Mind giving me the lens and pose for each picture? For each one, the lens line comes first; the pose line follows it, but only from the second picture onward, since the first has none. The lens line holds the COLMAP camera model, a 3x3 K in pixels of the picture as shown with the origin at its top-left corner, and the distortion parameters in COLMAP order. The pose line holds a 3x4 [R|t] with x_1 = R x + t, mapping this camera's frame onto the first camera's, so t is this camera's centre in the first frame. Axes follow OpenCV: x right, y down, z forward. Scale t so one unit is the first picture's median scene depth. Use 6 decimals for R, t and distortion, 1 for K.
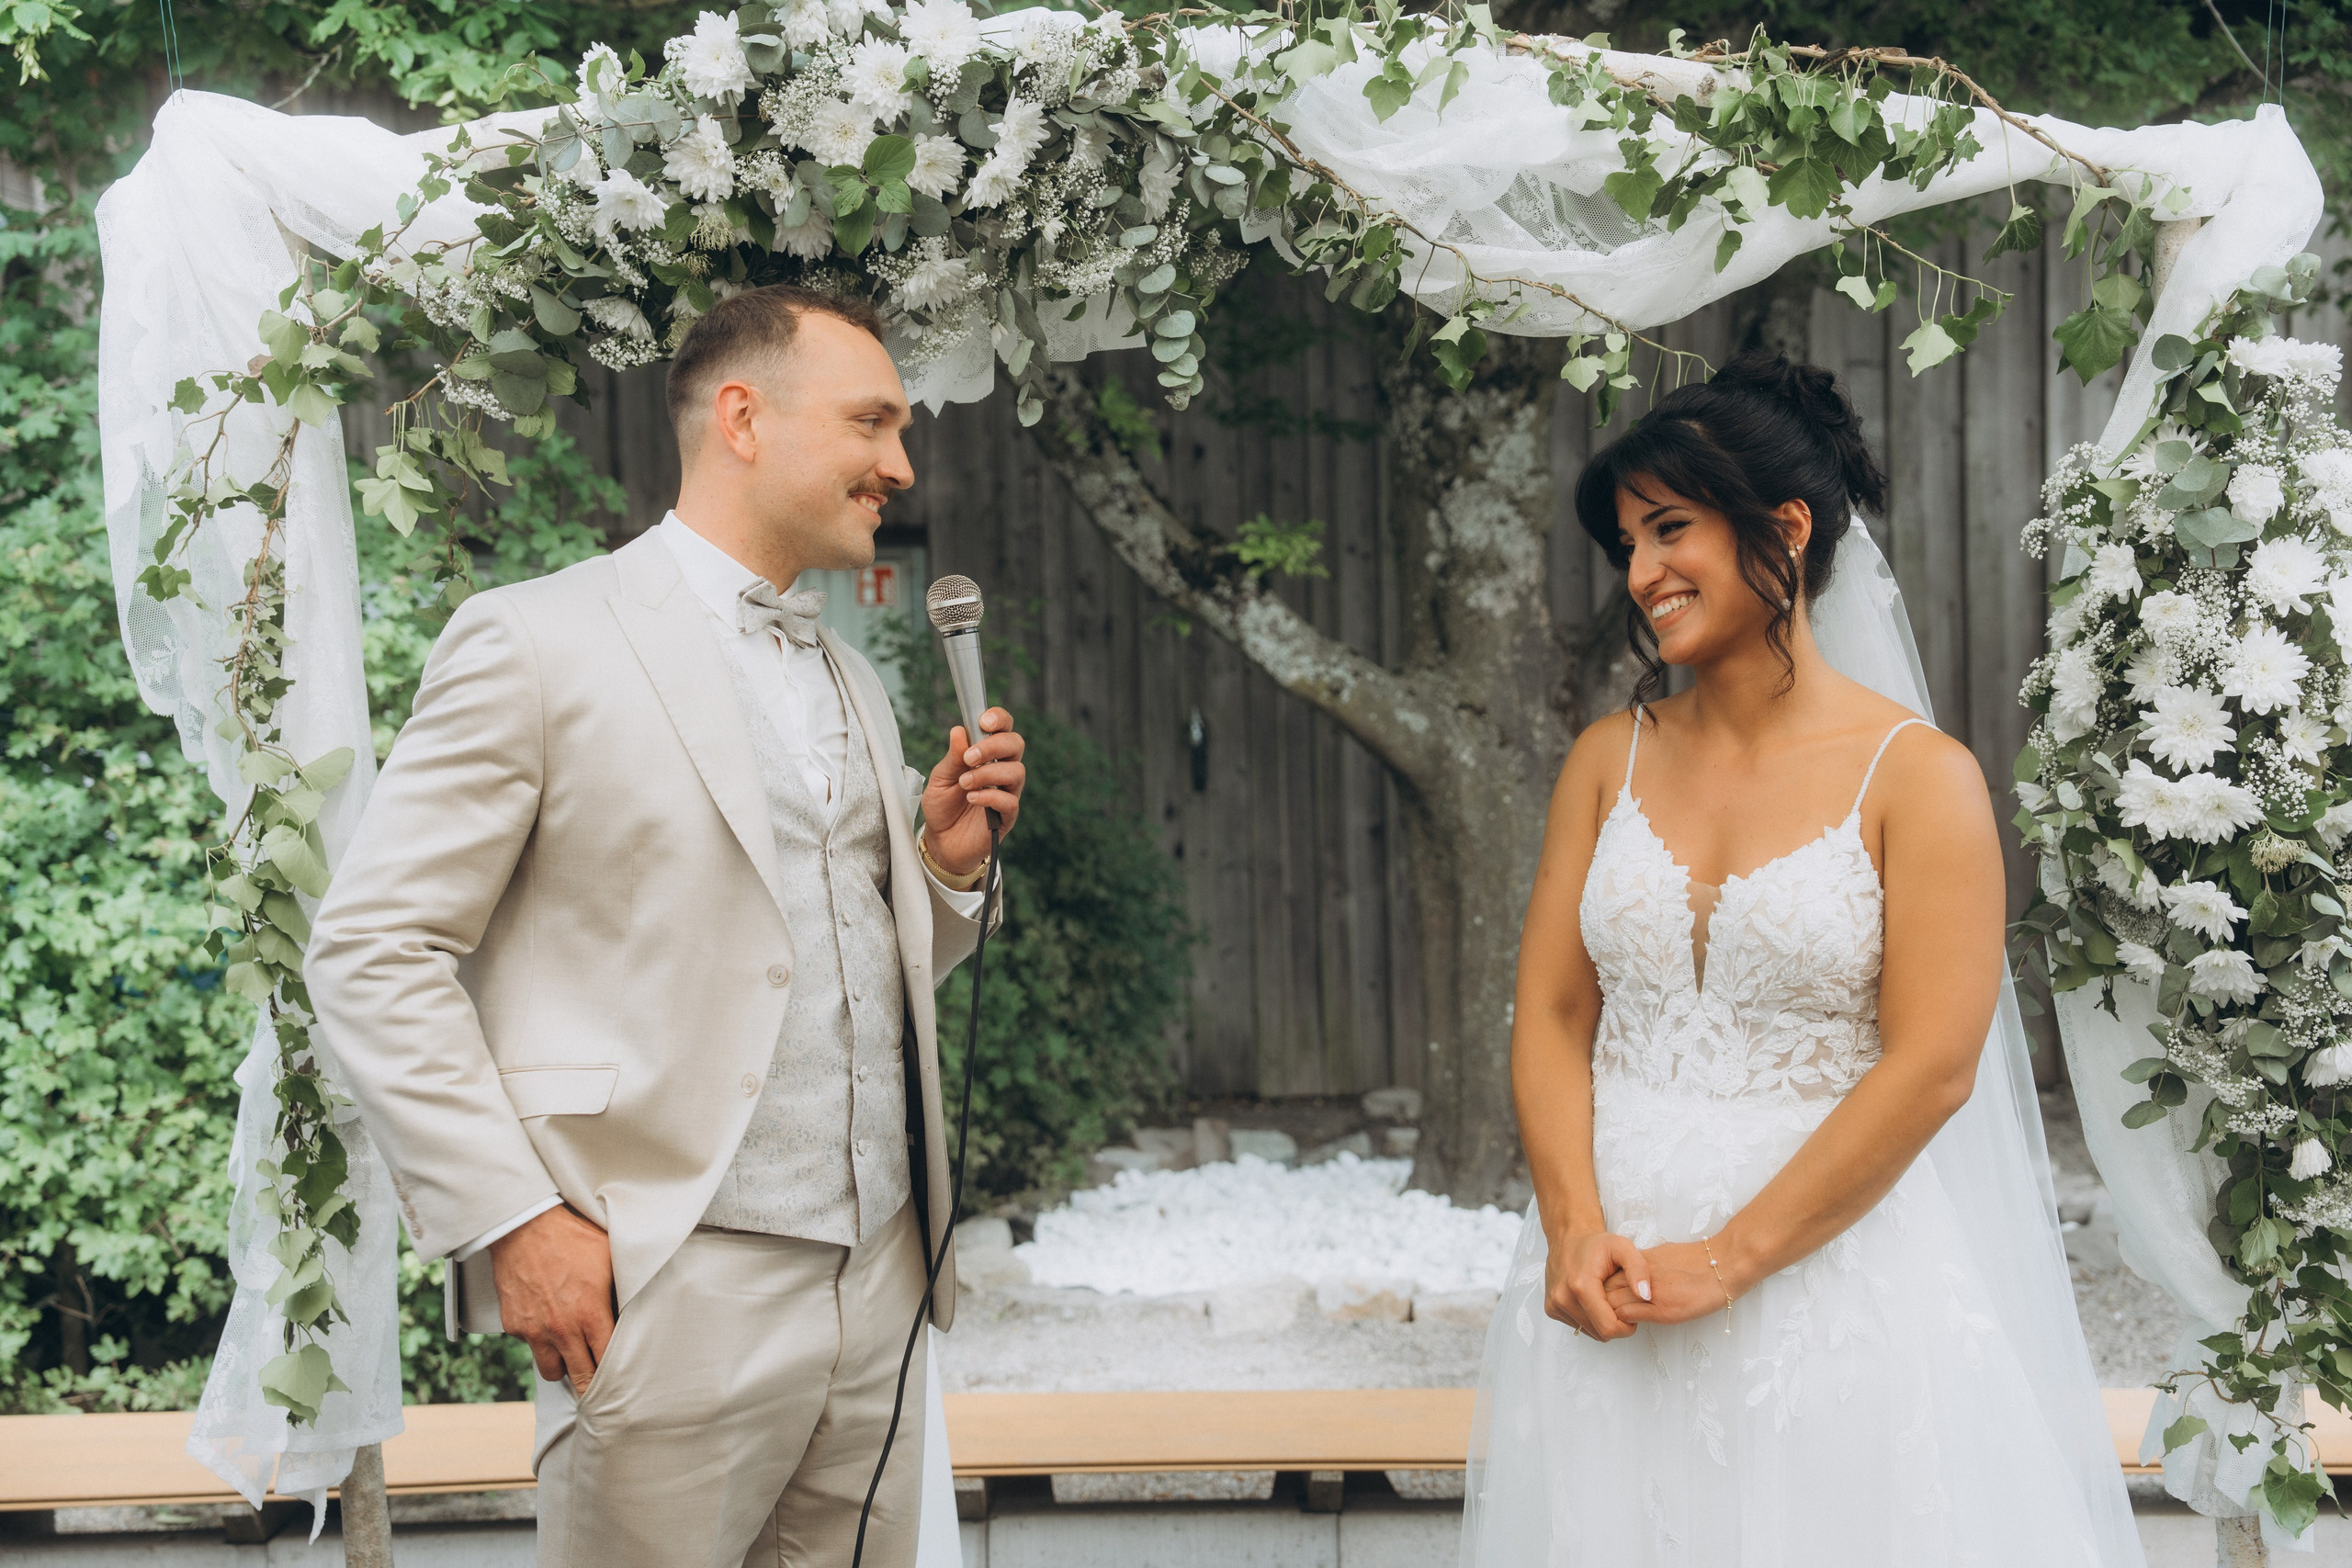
lens RADIAL K [[3162.4, 0, 1168.9], [0, 3162.4, 798.2], [0, 0, 1]] dist [0.311877, 0.000000]
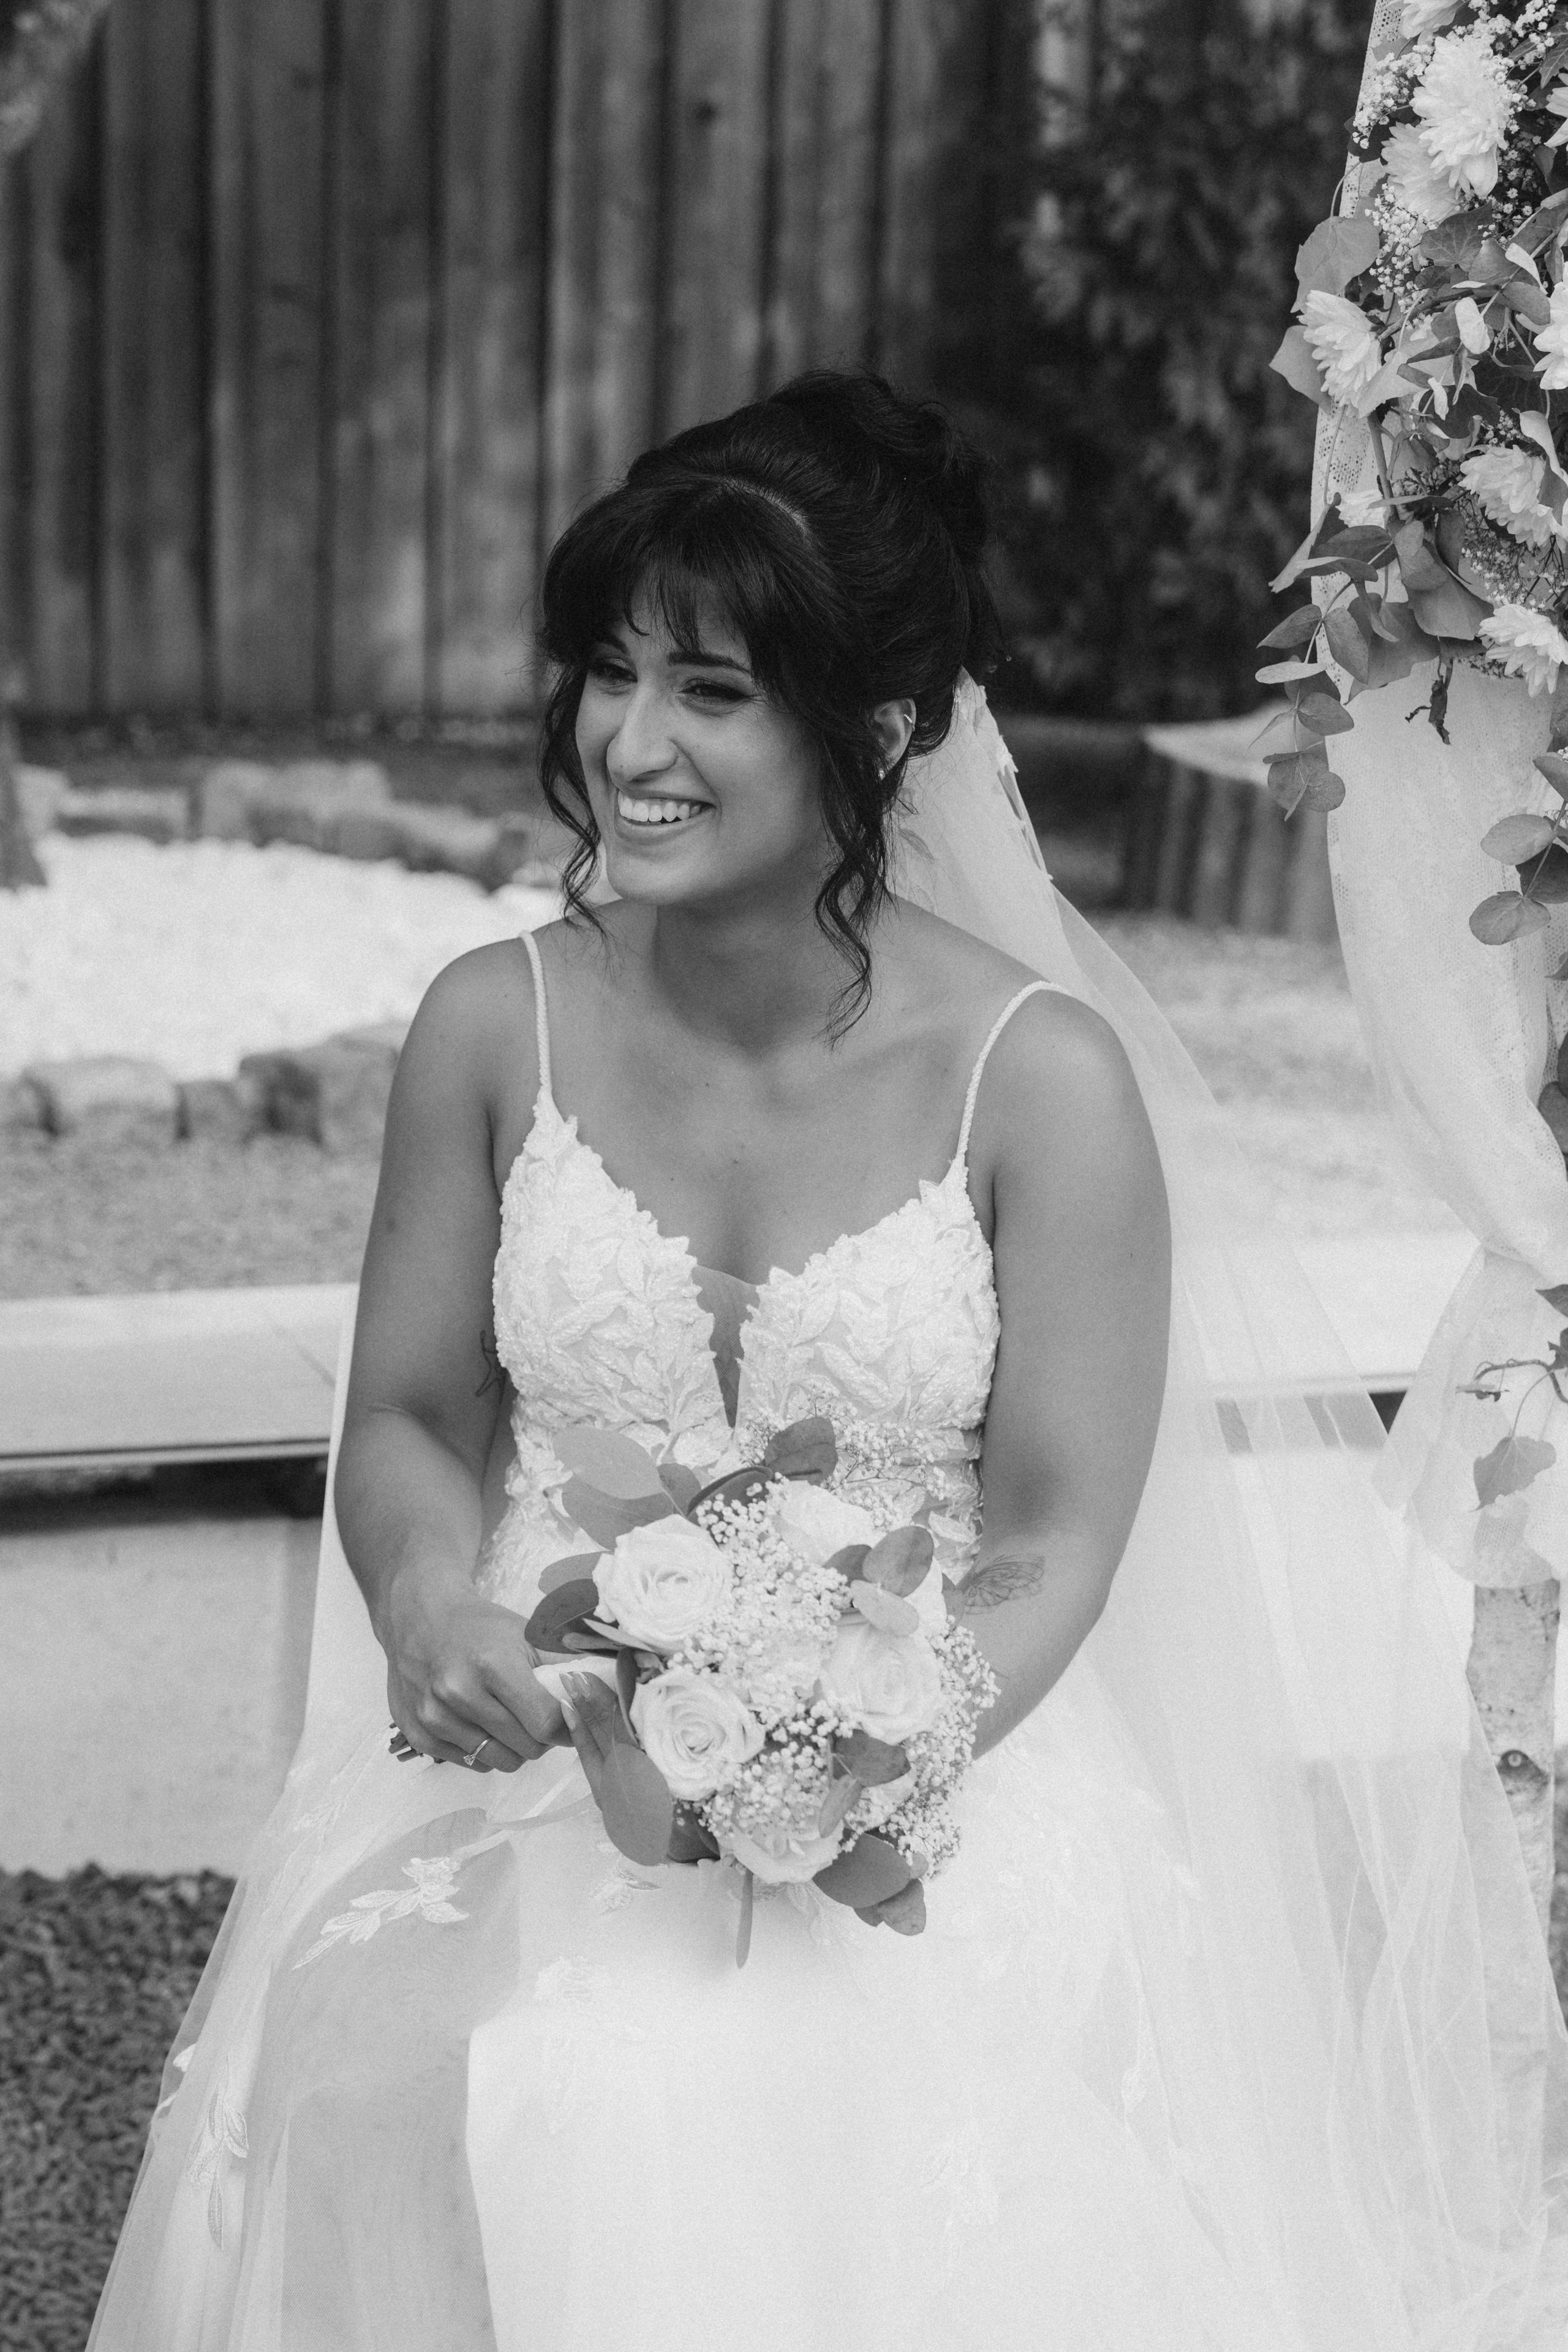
lens RADIAL K [[4596.7, 0, 779.7], [0, 4596.7, 1153.9], [0, 0, 1]] dist [-0.013998, 0.000000]
pose [[0.931417, -0.028117, 0.362867, -0.100393], [-0.043043, 0.981504, 0.186537, -0.003107], [-0.361400, -0.189363, 0.912980, 0.336288]]
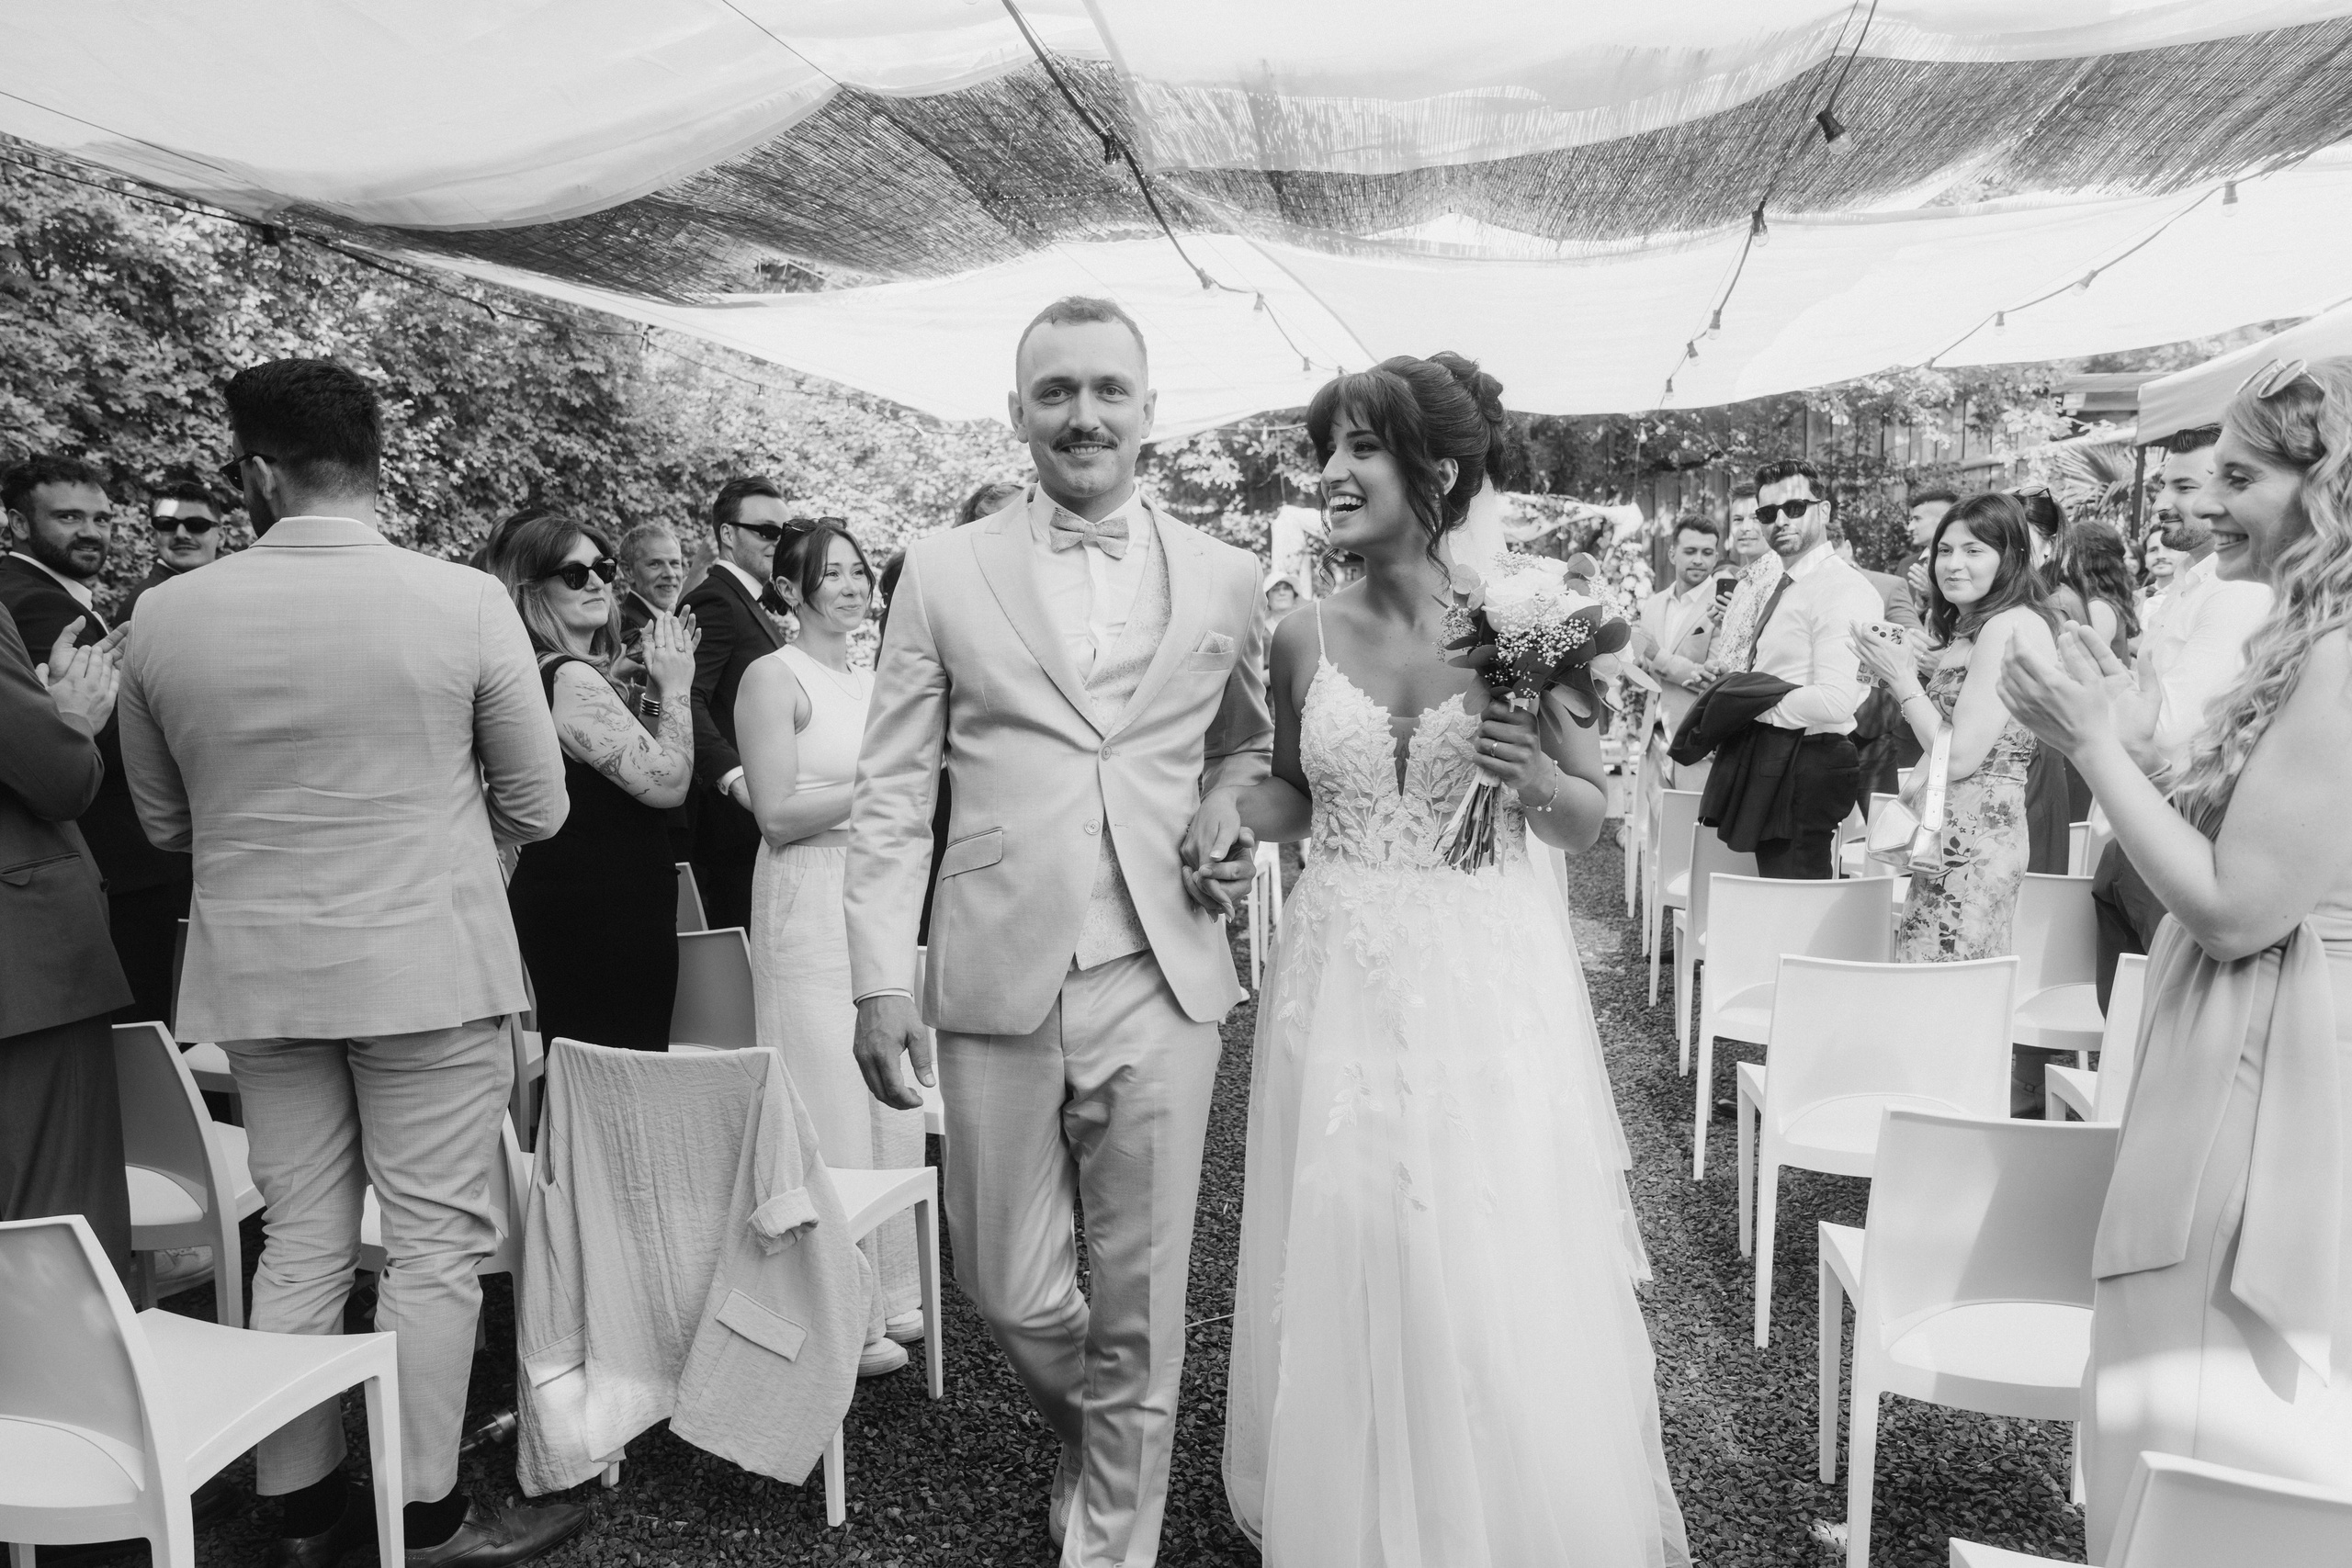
lens RADIAL K [[1512.7, 0, 1170.2], [0, 1512.7, 760.9], [0, 0, 1]] dist [-0.011703, 0.006745]
pose [[0.984227, 0.016863, -0.176102, -0.001239], [-0.005782, 0.997981, 0.063248, 0.089833], [0.176813, -0.061232, 0.982338, -1.940369]]
